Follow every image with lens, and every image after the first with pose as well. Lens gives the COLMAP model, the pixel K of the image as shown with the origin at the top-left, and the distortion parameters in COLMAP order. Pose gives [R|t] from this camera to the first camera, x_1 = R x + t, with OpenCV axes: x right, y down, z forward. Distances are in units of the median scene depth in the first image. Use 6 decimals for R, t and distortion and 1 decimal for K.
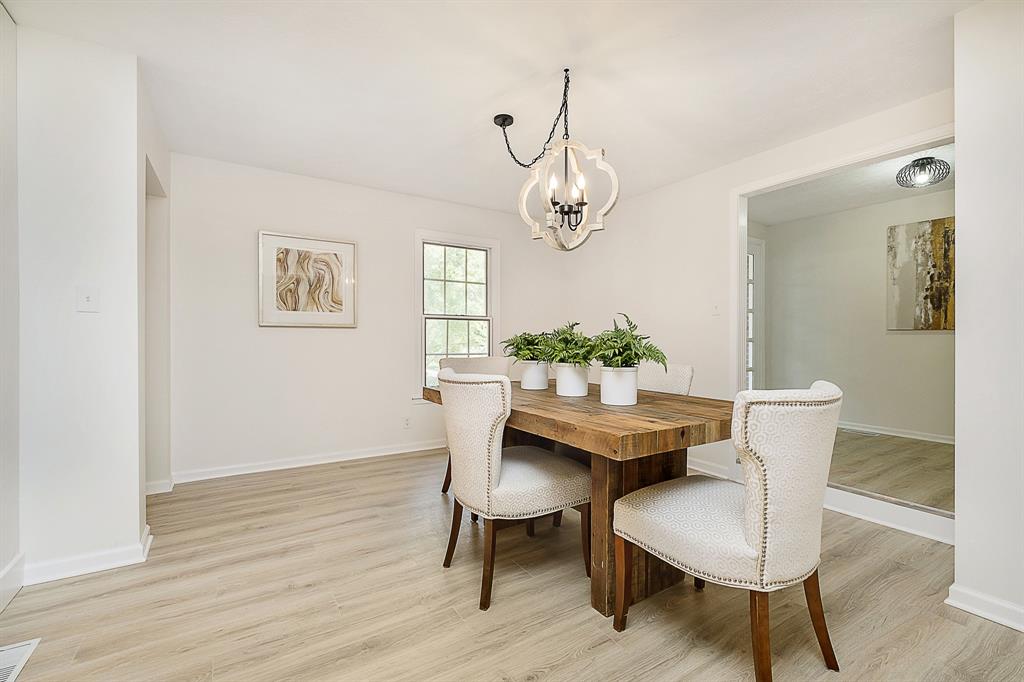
lens RADIAL K [[454.3, 0, 512.0], [0, 454.3, 341.0], [0, 0, 1]] dist [-0.000979, -0.000083]
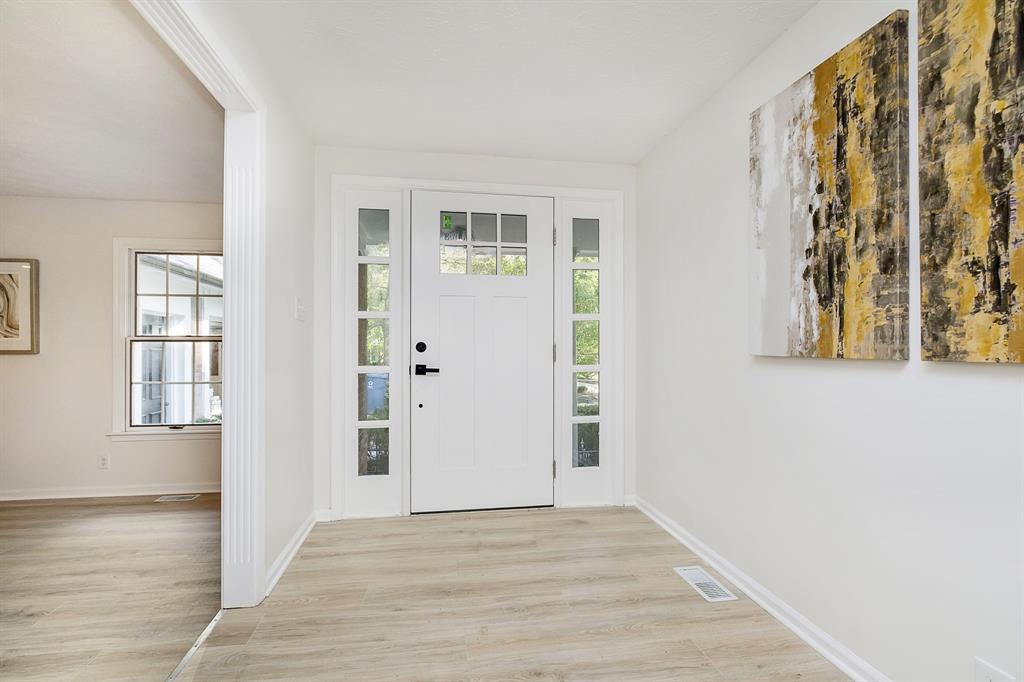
lens RADIAL K [[454.3, 0, 512.0], [0, 454.3, 341.0], [0, 0, 1]] dist [-0.000979, -0.000083]
pose [[0.907207, -0.011127, -0.420537, 0.847015], [0.003903, 0.999830, -0.018035, -0.033388], [0.420666, 0.014720, 0.907096, 0.550456]]
